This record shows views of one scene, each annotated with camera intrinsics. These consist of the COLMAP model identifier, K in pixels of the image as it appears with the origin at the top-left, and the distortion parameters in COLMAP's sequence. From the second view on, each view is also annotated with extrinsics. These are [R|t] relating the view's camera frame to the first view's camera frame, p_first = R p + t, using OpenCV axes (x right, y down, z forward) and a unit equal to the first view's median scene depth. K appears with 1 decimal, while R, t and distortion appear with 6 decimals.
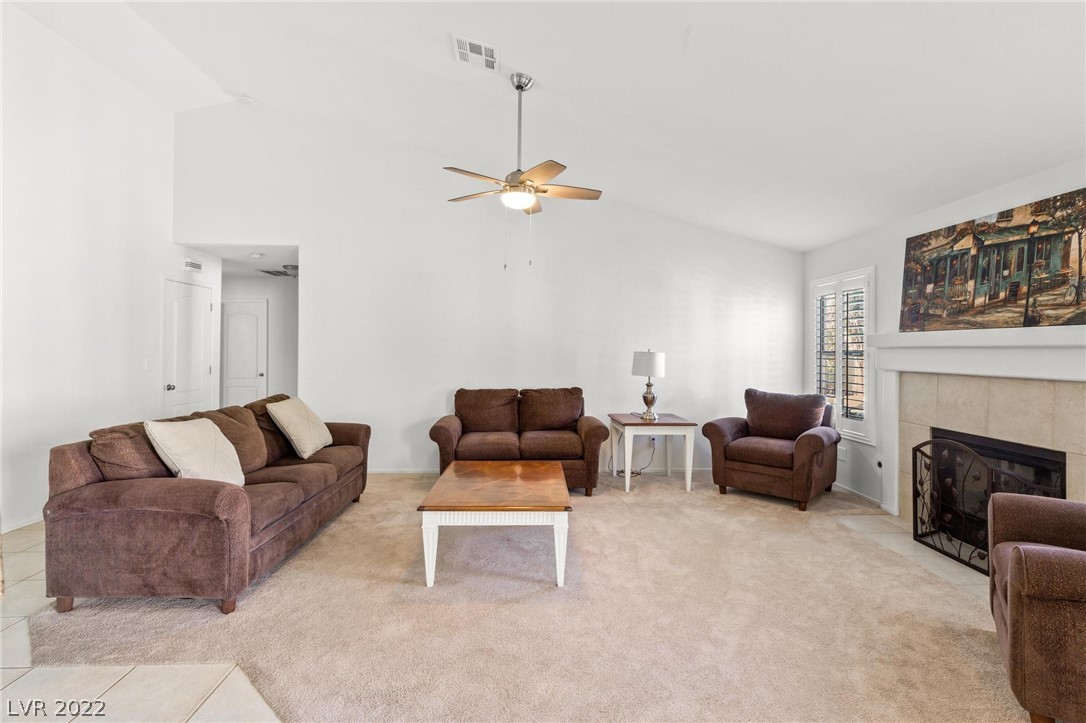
lens RADIAL K [[495.2, 0, 549.9], [0, 495.2, 343.7], [0, 0, 1]] dist [0.003264, -0.000671]
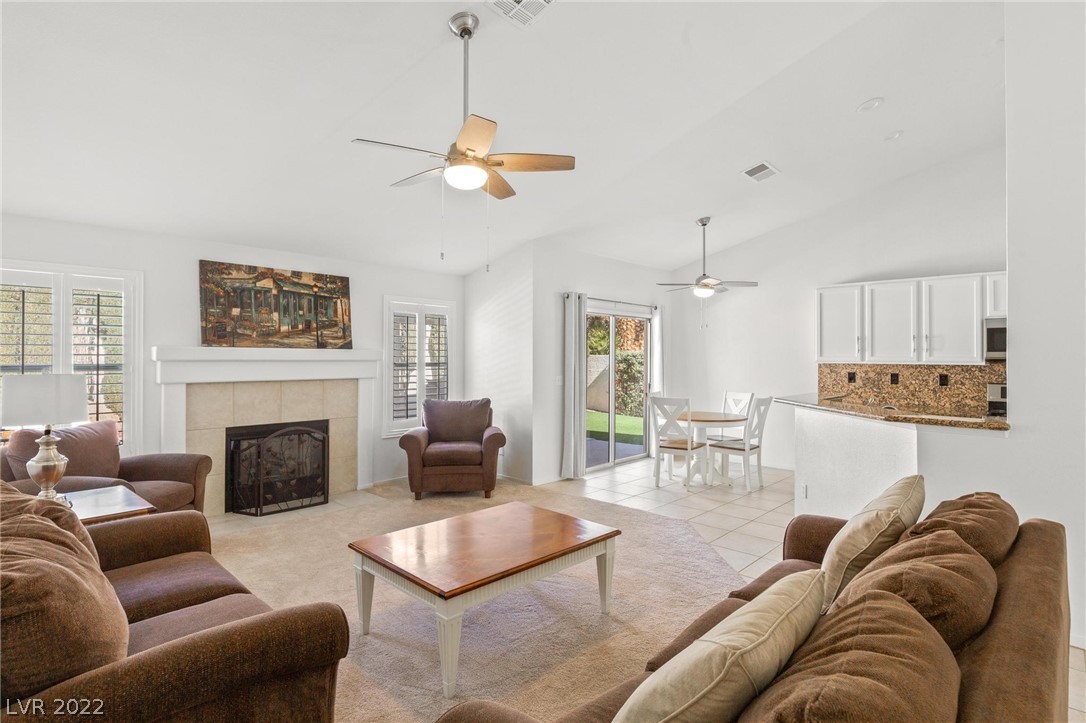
lens RADIAL K [[539.3, 0, 546.0], [0, 539.3, 351.9], [0, 0, 1]] dist [-0.012337, 0.001881]
pose [[-0.691365, -0.001084, 0.722505, -0.777636], [-0.015979, 0.999777, -0.013790, -0.008825], [-0.722329, -0.021079, -0.691228, 1.521875]]
